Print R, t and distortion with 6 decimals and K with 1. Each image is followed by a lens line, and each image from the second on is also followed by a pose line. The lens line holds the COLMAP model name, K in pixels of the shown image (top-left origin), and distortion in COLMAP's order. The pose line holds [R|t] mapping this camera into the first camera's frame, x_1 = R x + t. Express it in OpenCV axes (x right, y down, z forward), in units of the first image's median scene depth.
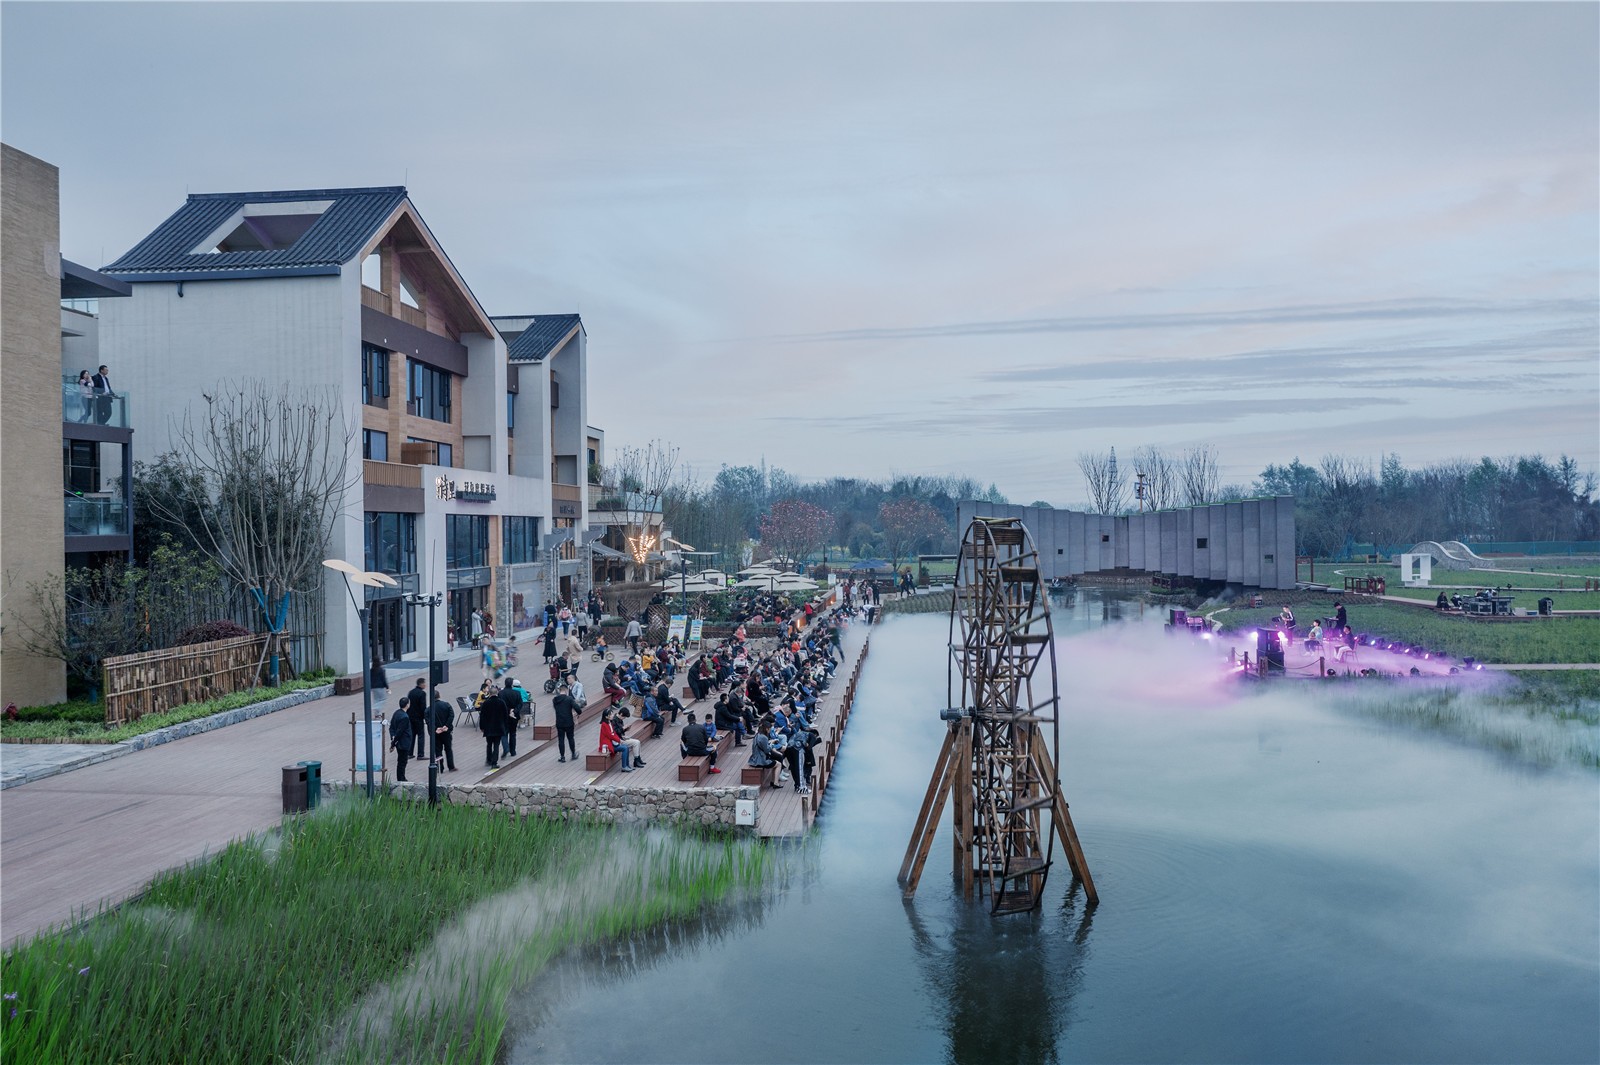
lens RADIAL K [[1272.7, 0, 800.0], [0, 1272.7, 532.5], [0, 0, 1]] dist [0.000662, -0.000403]
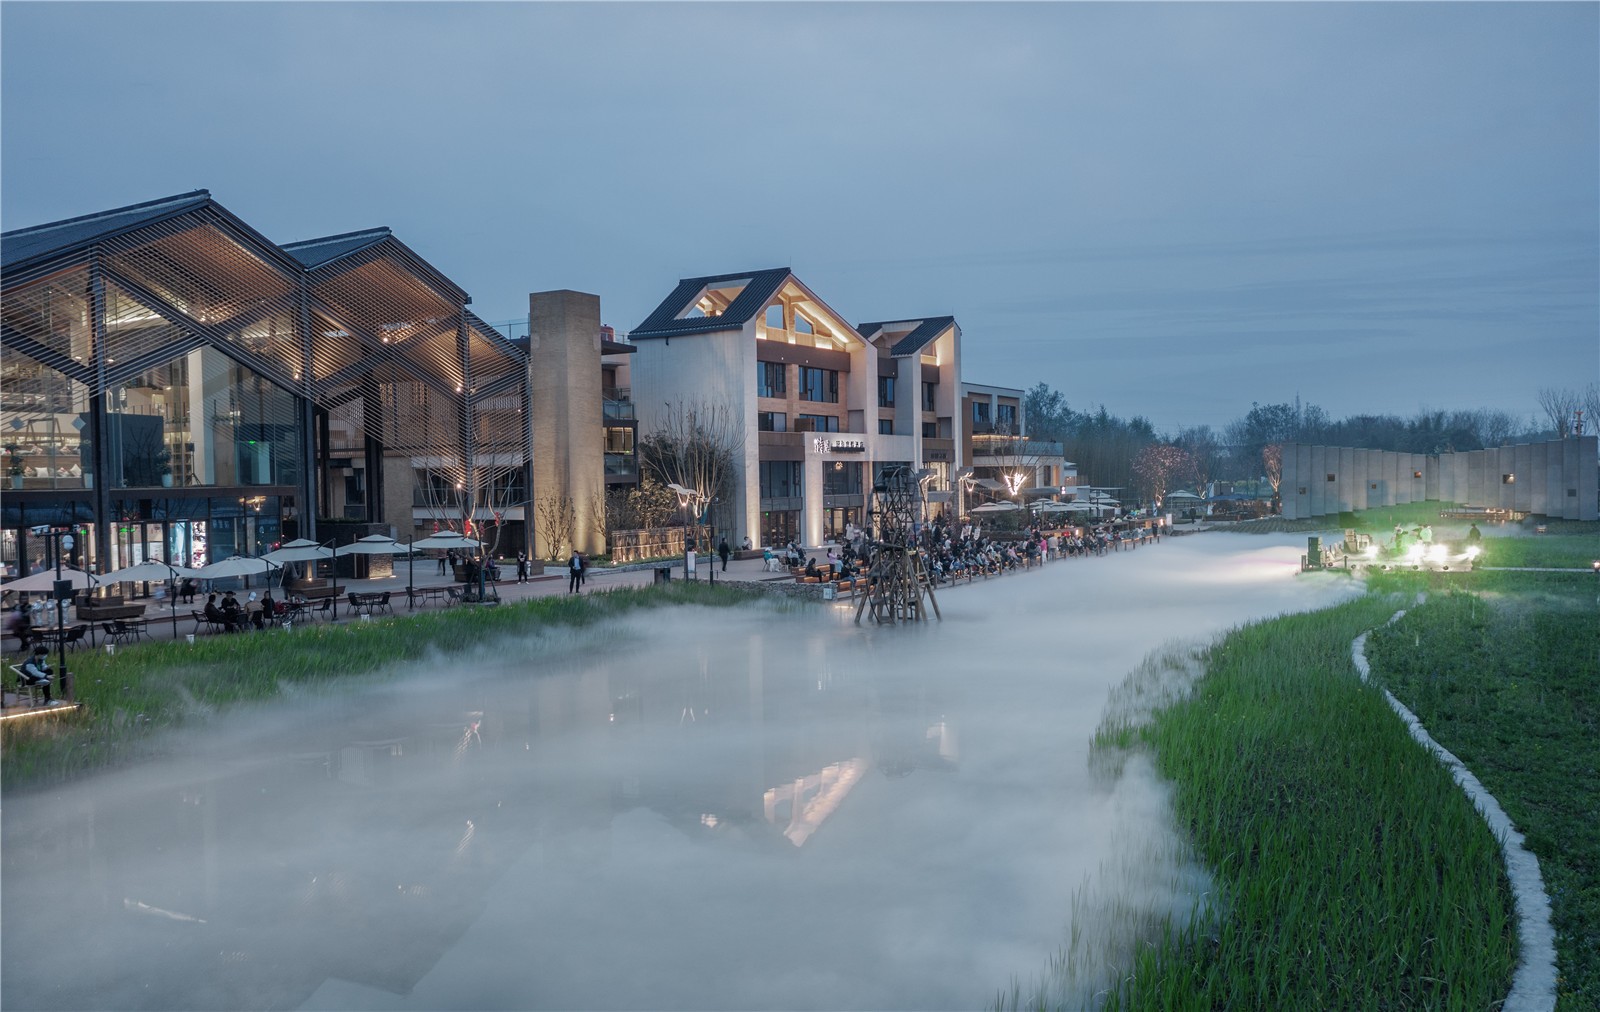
lens RADIAL K [[1288.4, 0, 800.0], [0, 1288.4, 506.0], [0, 0, 1]] dist [0.087176, 0.000545]
pose [[0.897157, 0.008473, -0.441630, 0.433428], [0.003191, 0.999666, 0.025660, 0.000494], [0.441700, -0.024430, 0.896830, -0.504136]]
